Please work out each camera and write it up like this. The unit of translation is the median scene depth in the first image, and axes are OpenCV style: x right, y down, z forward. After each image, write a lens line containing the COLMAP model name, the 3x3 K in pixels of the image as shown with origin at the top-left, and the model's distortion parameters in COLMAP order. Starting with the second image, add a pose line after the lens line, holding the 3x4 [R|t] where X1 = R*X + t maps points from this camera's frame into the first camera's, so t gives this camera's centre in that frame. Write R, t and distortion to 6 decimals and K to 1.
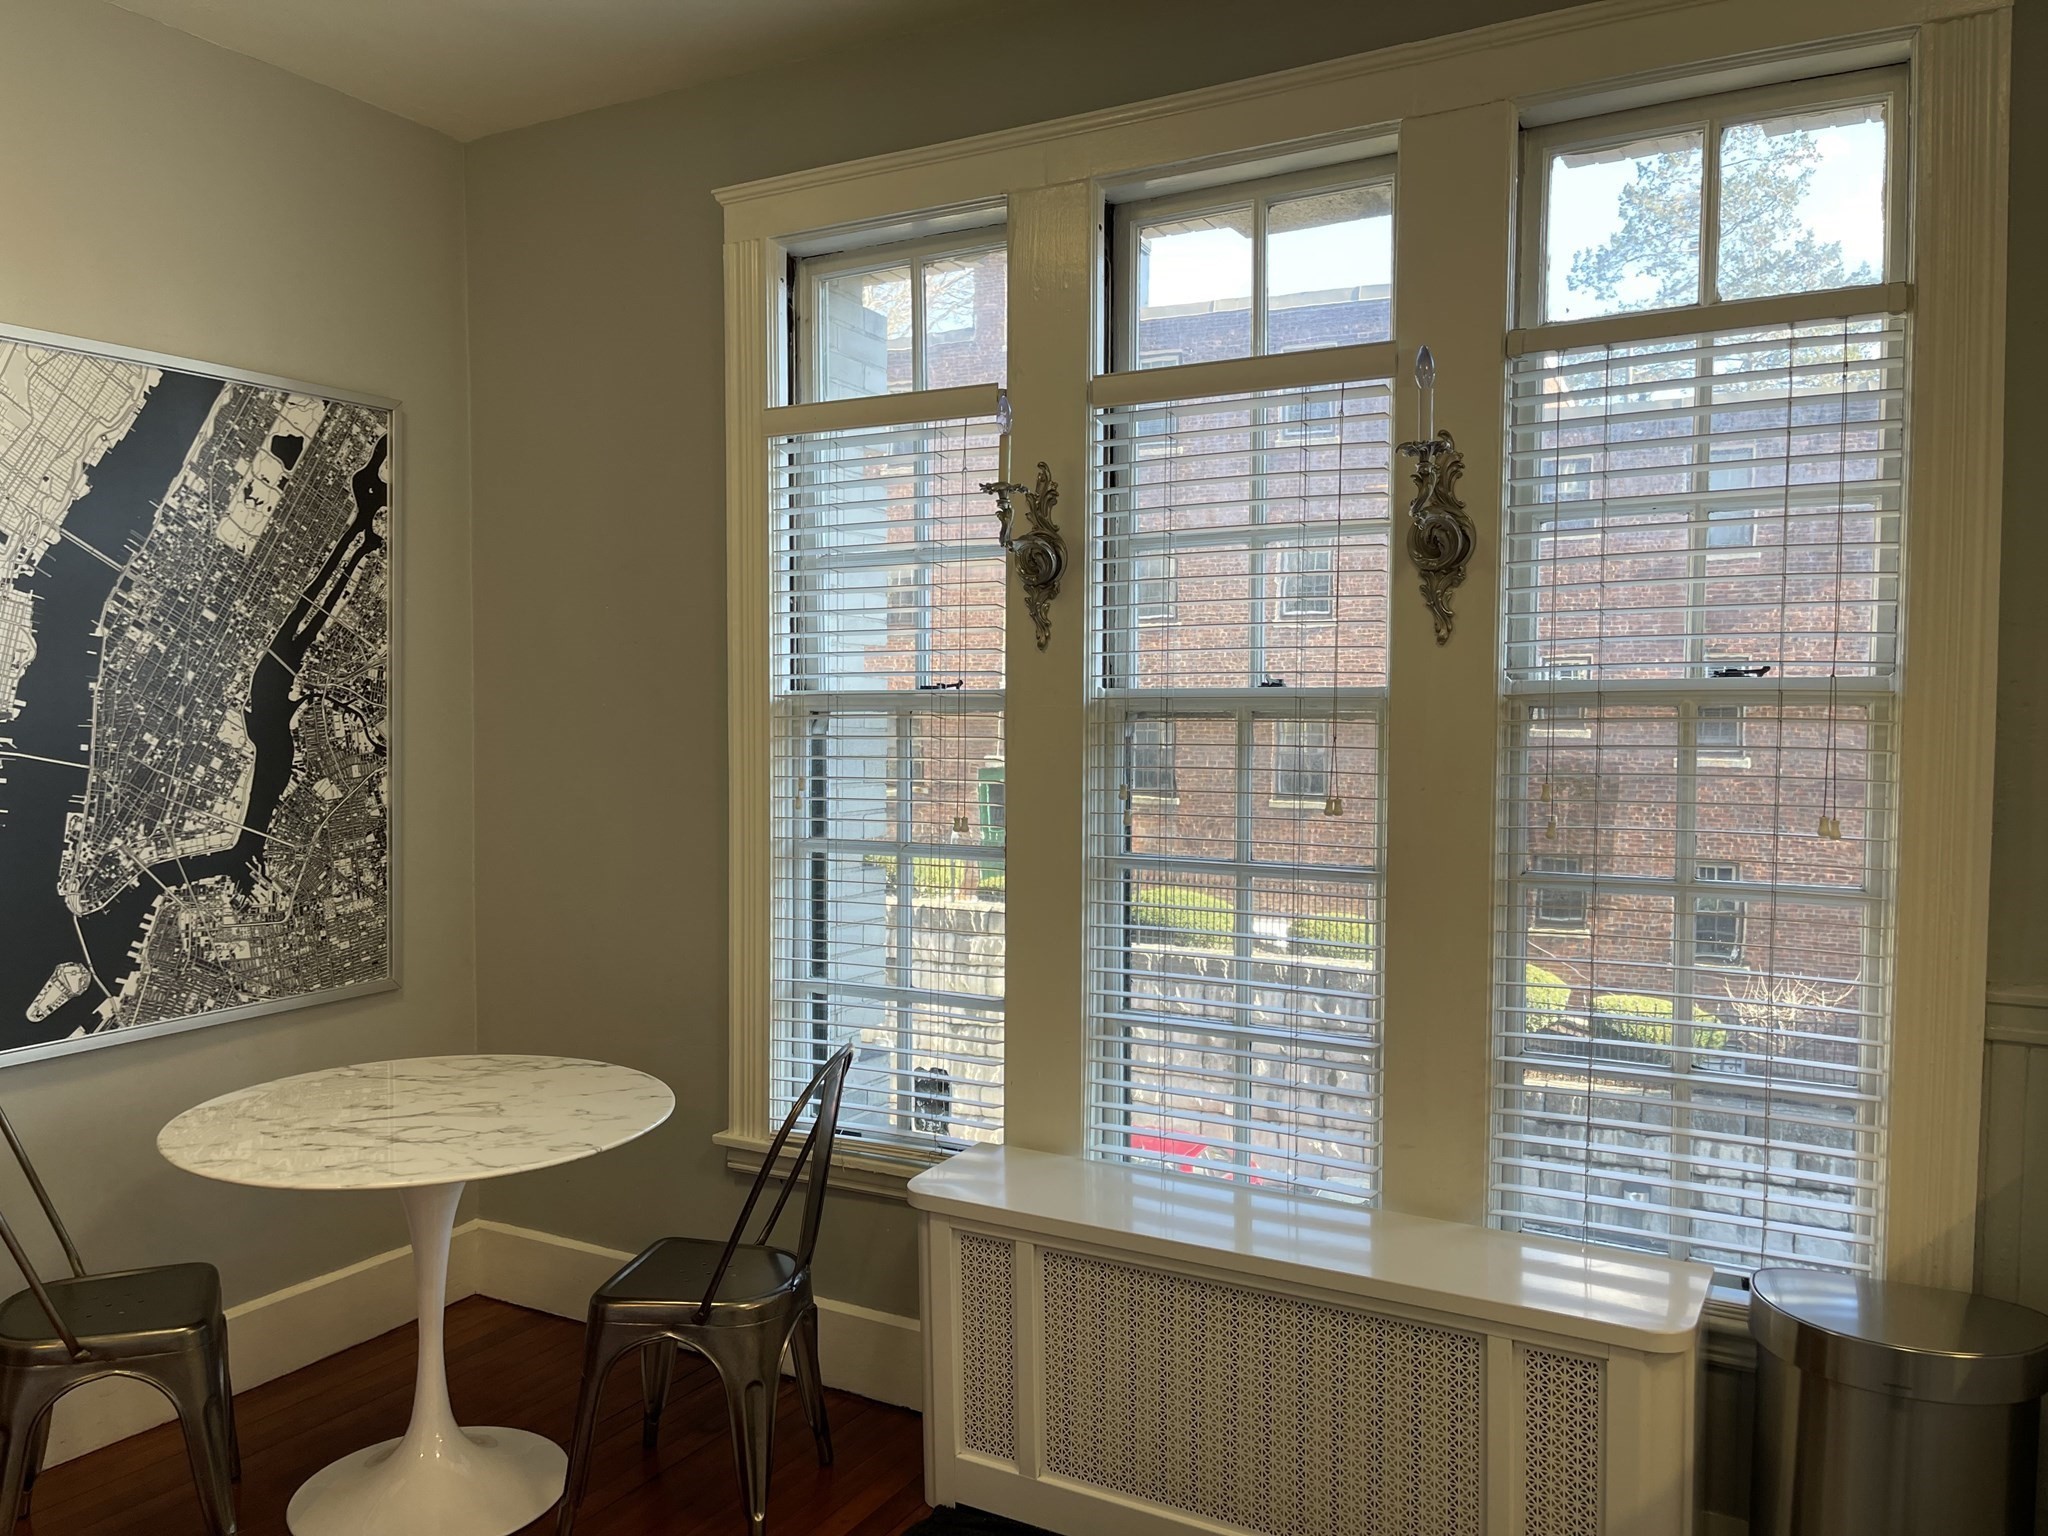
lens RADIAL K [[1545.1, 0, 1026.9], [0, 1545.1, 786.1], [0, 0, 1]] dist [0.051332, -0.053378]
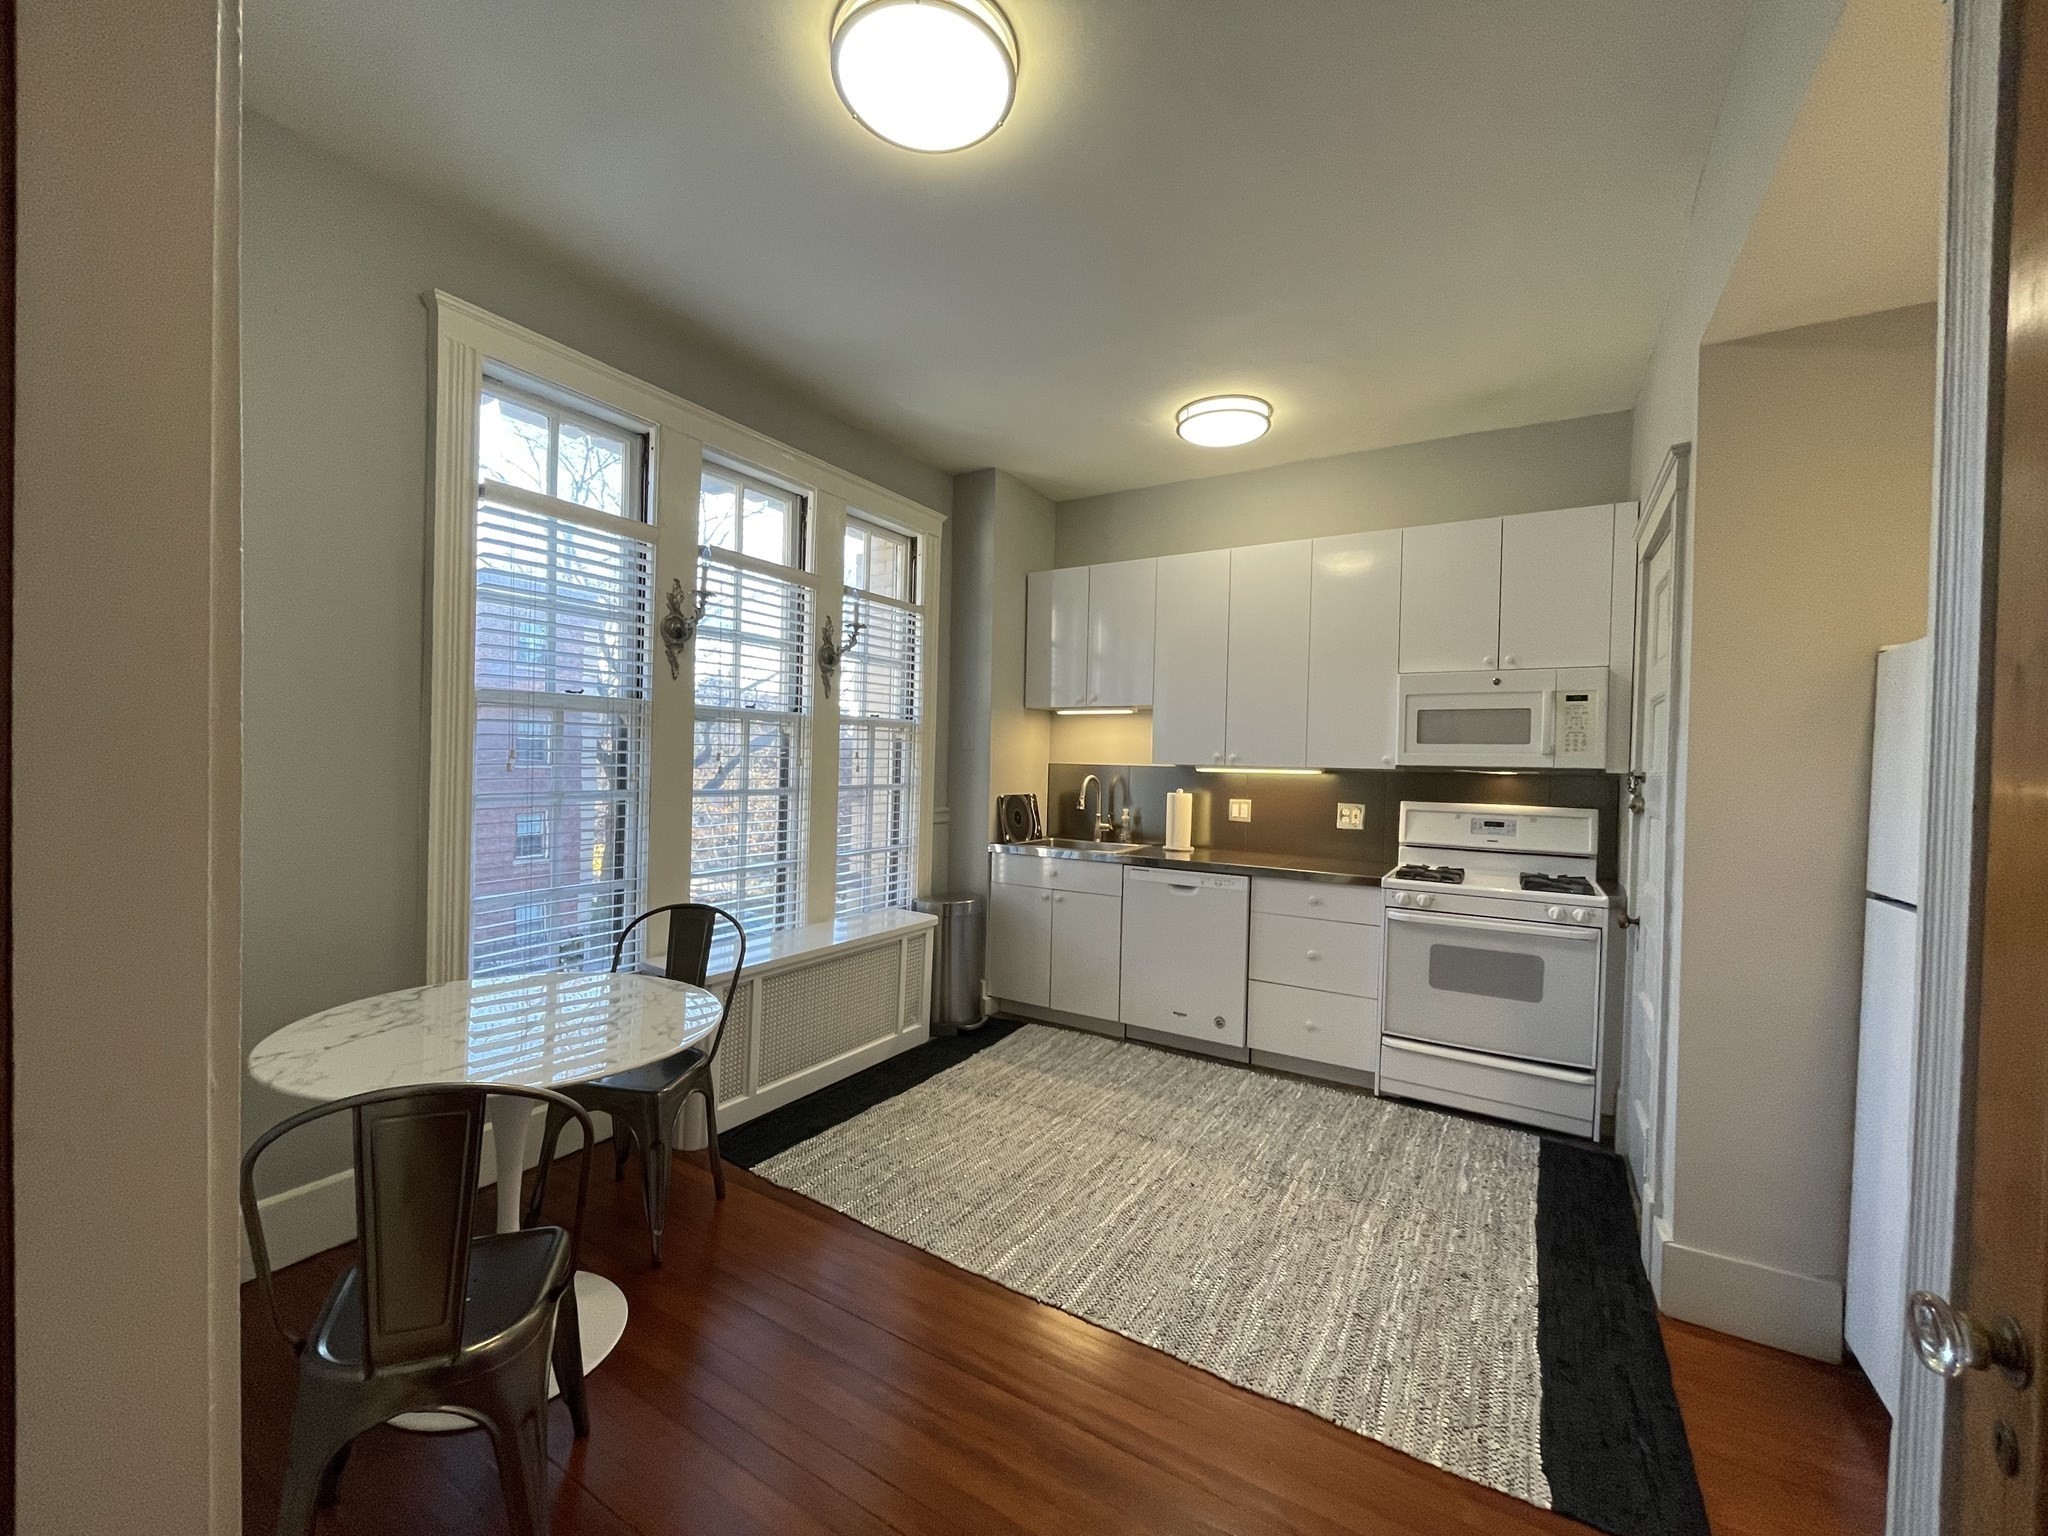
lens RADIAL K [[826.5, 0, 1017.8], [0, 826.5, 769.0], [0, 0, 1]] dist [-0.002185, -0.000060]
pose [[0.023648, -0.011425, 0.999655, -0.928321], [0.022504, 0.999687, 0.010893, 0.015582], [-0.999467, 0.022238, 0.023898, 0.549225]]
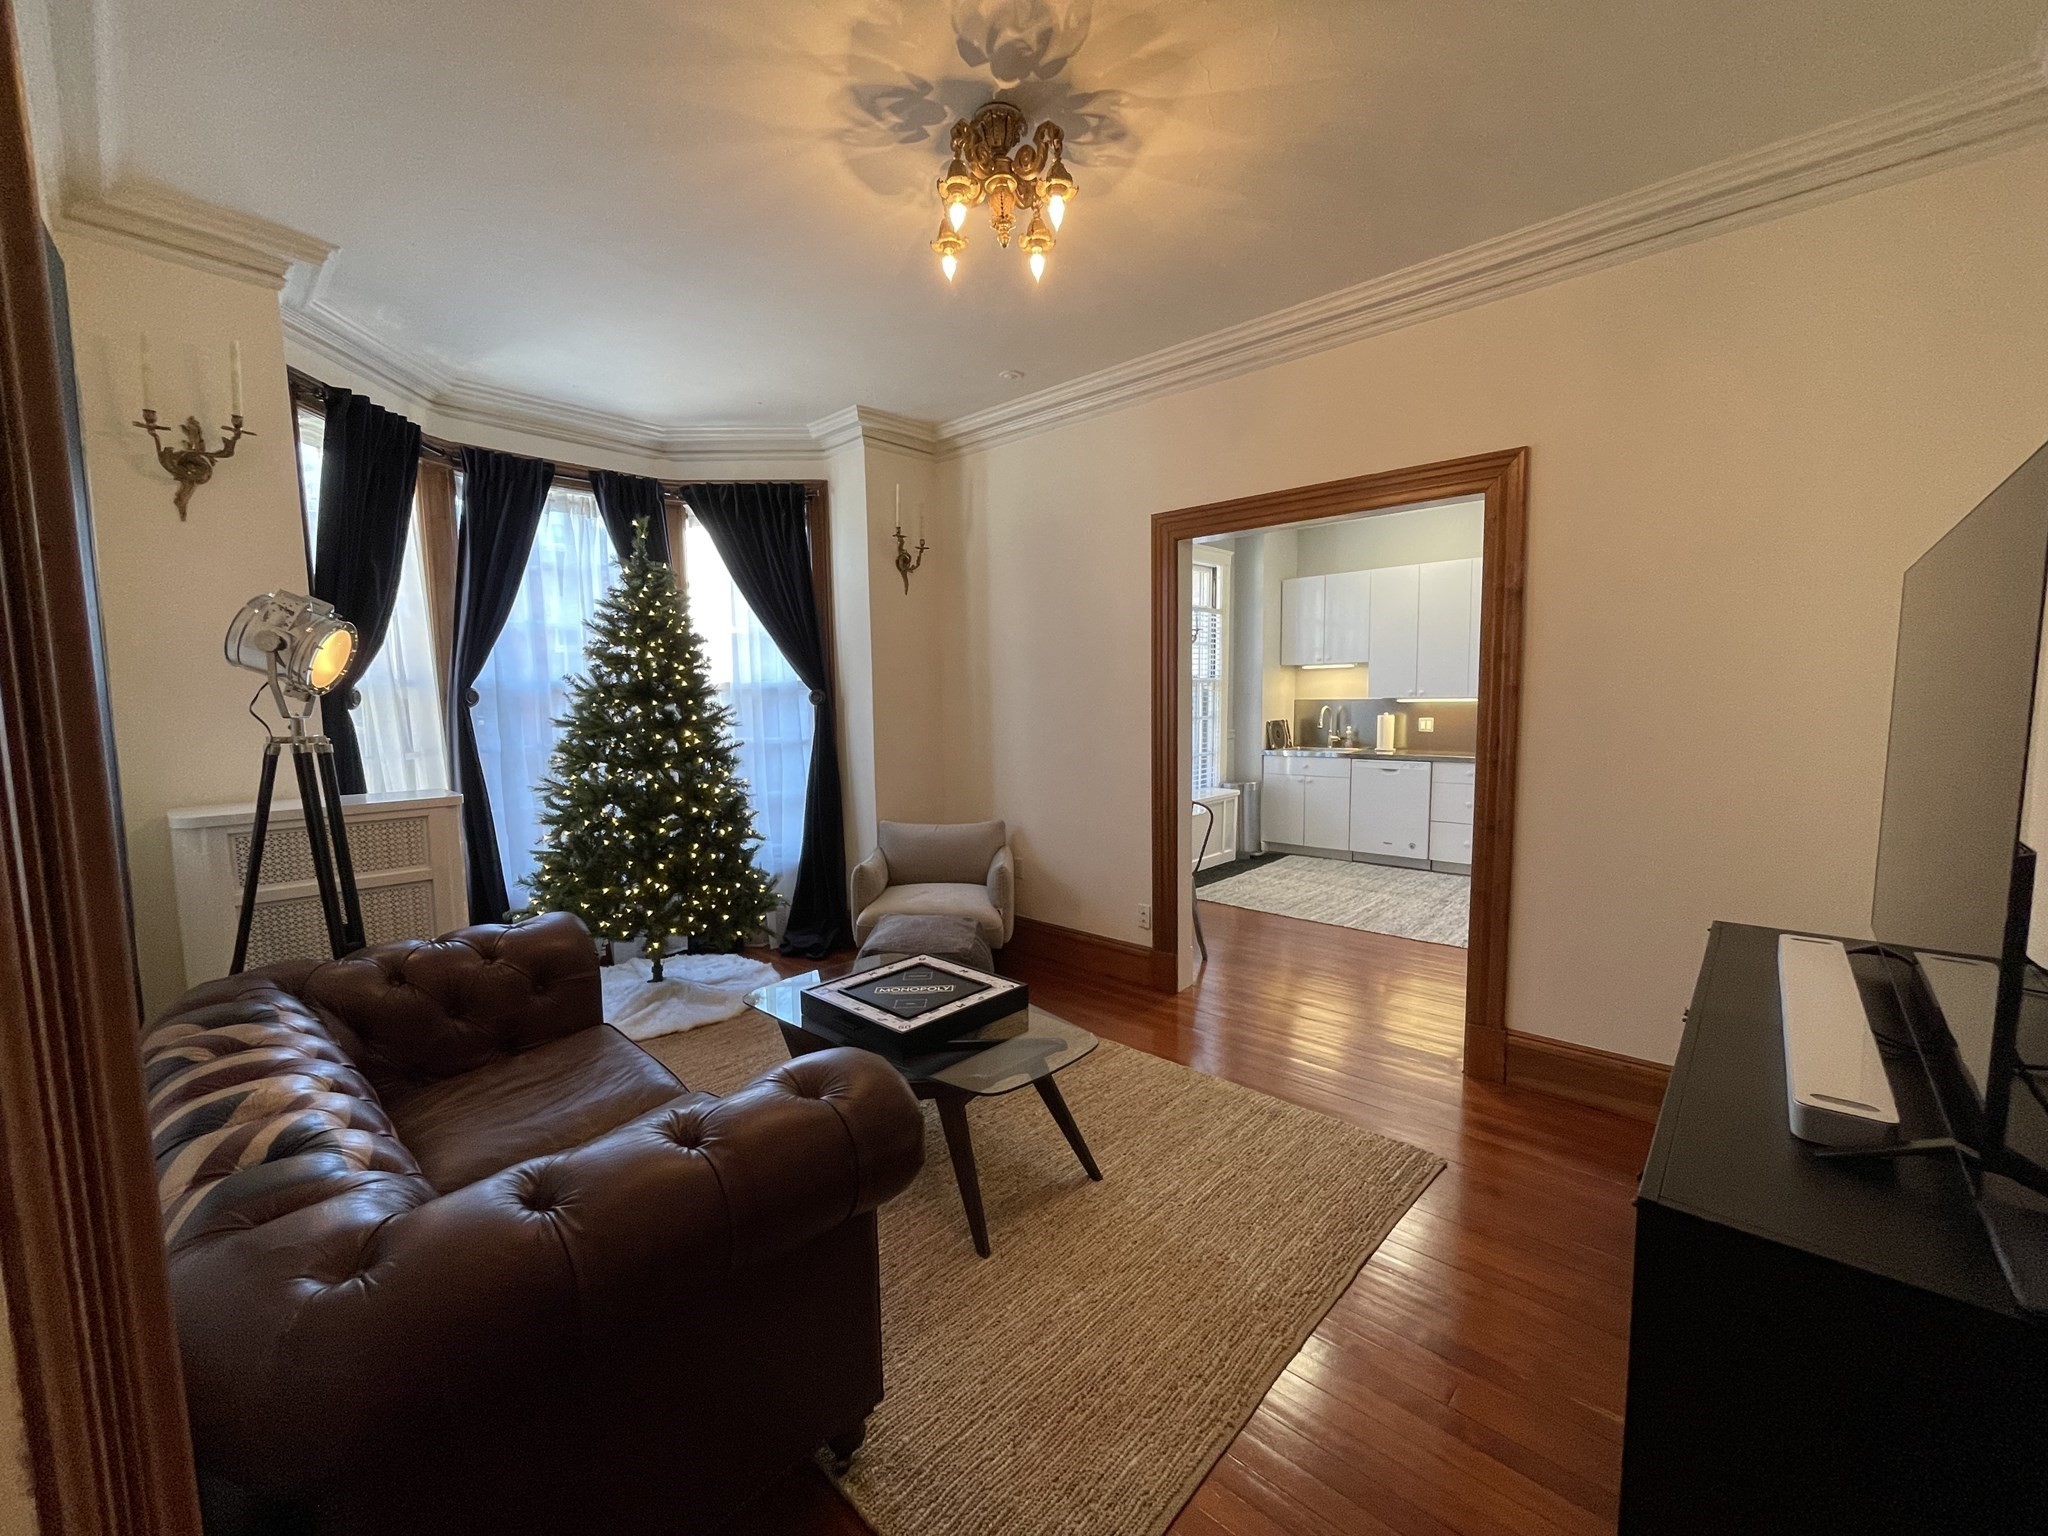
lens RADIAL K [[826.5, 0, 1007.0], [0, 826.5, 773.3], [0, 0, 1]] dist [-0.002185, -0.000060]
pose [[0.232145, -0.100726, 0.967452, -1.968908], [0.062166, 0.994127, 0.088586, -0.029437], [-0.970693, 0.039577, 0.237043, 0.786236]]
